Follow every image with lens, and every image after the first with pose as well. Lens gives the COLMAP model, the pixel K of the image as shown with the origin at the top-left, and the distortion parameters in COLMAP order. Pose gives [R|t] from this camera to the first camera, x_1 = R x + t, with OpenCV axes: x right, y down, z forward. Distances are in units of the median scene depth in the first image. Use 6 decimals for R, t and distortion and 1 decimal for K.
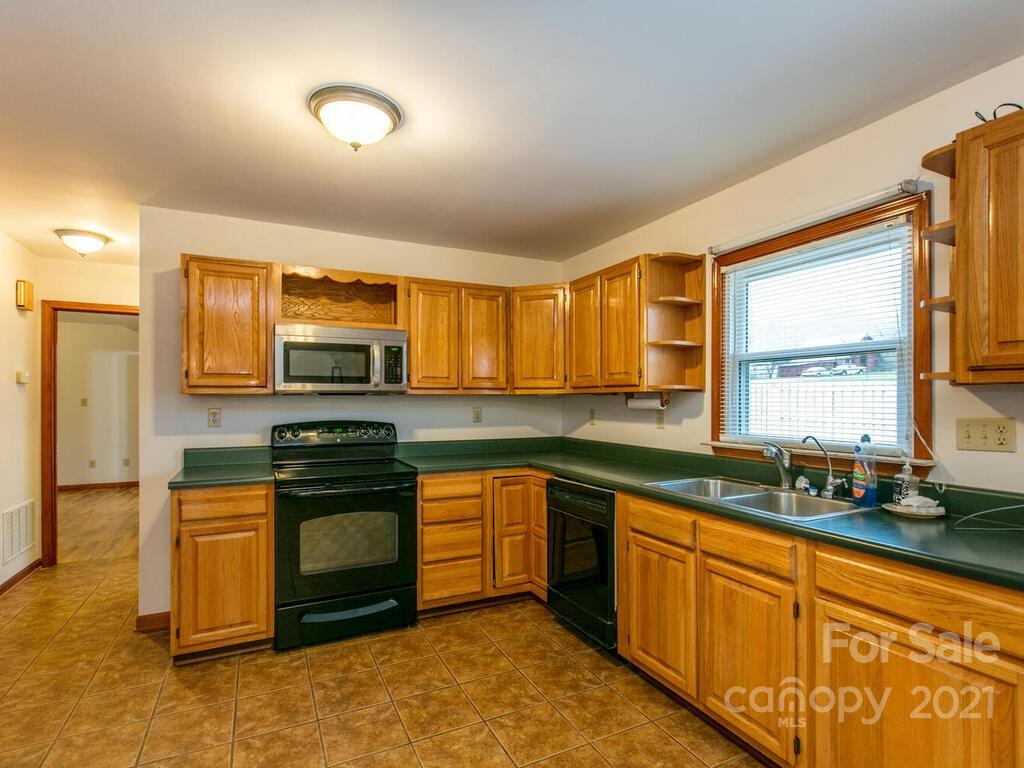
lens RADIAL K [[517.7, 0, 510.4], [0, 517.7, 396.9], [0, 0, 1]] dist [0.001272, 0.000299]
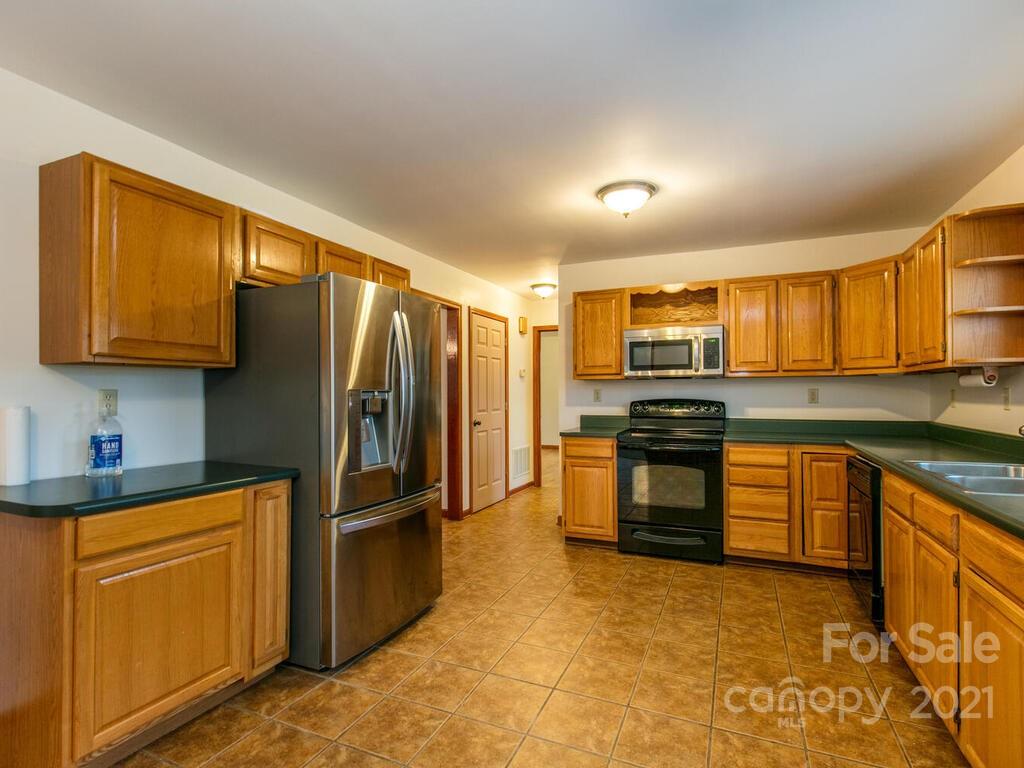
lens RADIAL K [[515.0, 0, 512.0], [0, 515.0, 384.0], [0, 0, 1]] dist [0.002323, 0.000353]
pose [[0.645060, -0.013703, -0.764009, 0.423918], [0.006853, 0.999903, -0.012148, 0.023778], [0.764101, 0.002601, 0.645091, -0.162702]]
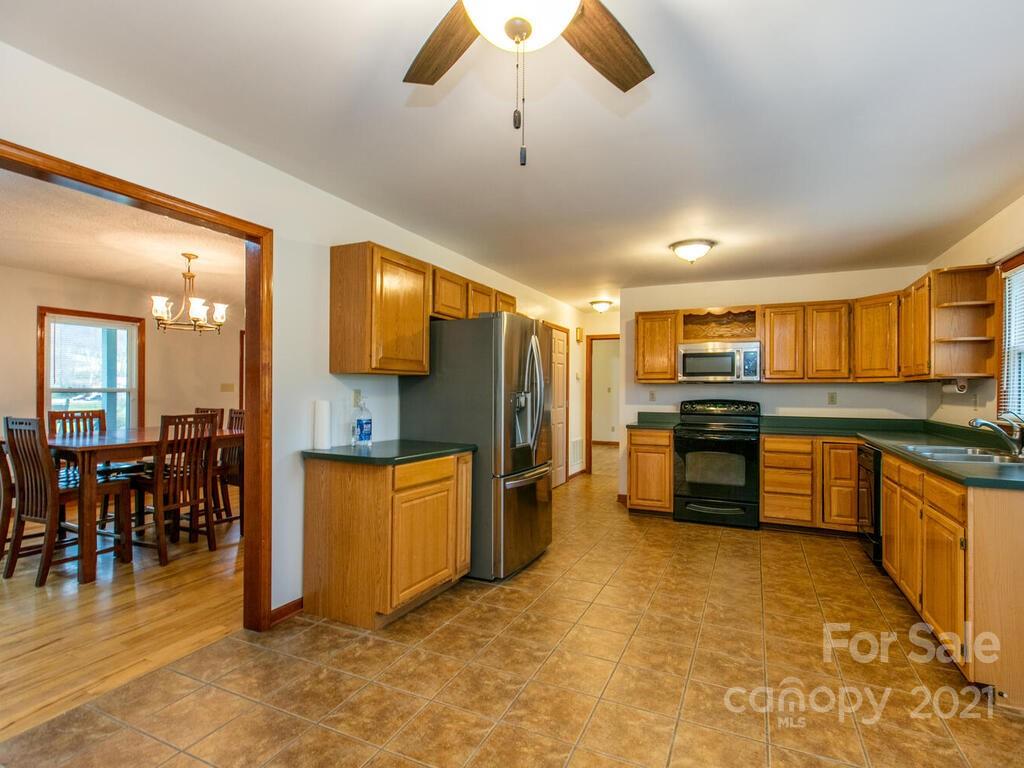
lens RADIAL K [[515.0, 0, 512.0], [0, 515.0, 384.0], [0, 0, 1]] dist [0.002323, 0.000353]
pose [[0.624556, -0.004633, -0.780966, 0.559118], [-0.003493, 0.999956, -0.008725, 0.015739], [0.780972, 0.008177, 0.624512, -0.547090]]
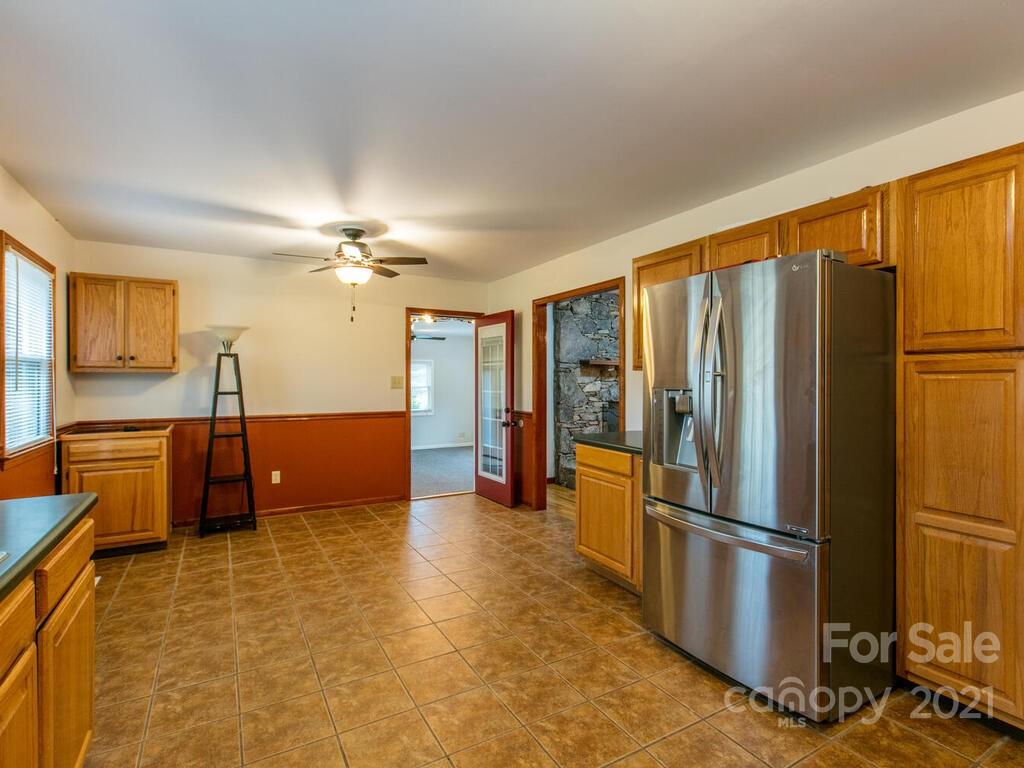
lens RADIAL K [[515.0, 0, 512.0], [0, 515.0, 384.0], [0, 0, 1]] dist [0.002323, 0.000353]
pose [[-0.998285, 0.000655, -0.058546, -0.031571], [0.000560, 0.999999, 0.001636, 0.014576], [0.058547, 0.001600, -0.998283, 0.959587]]
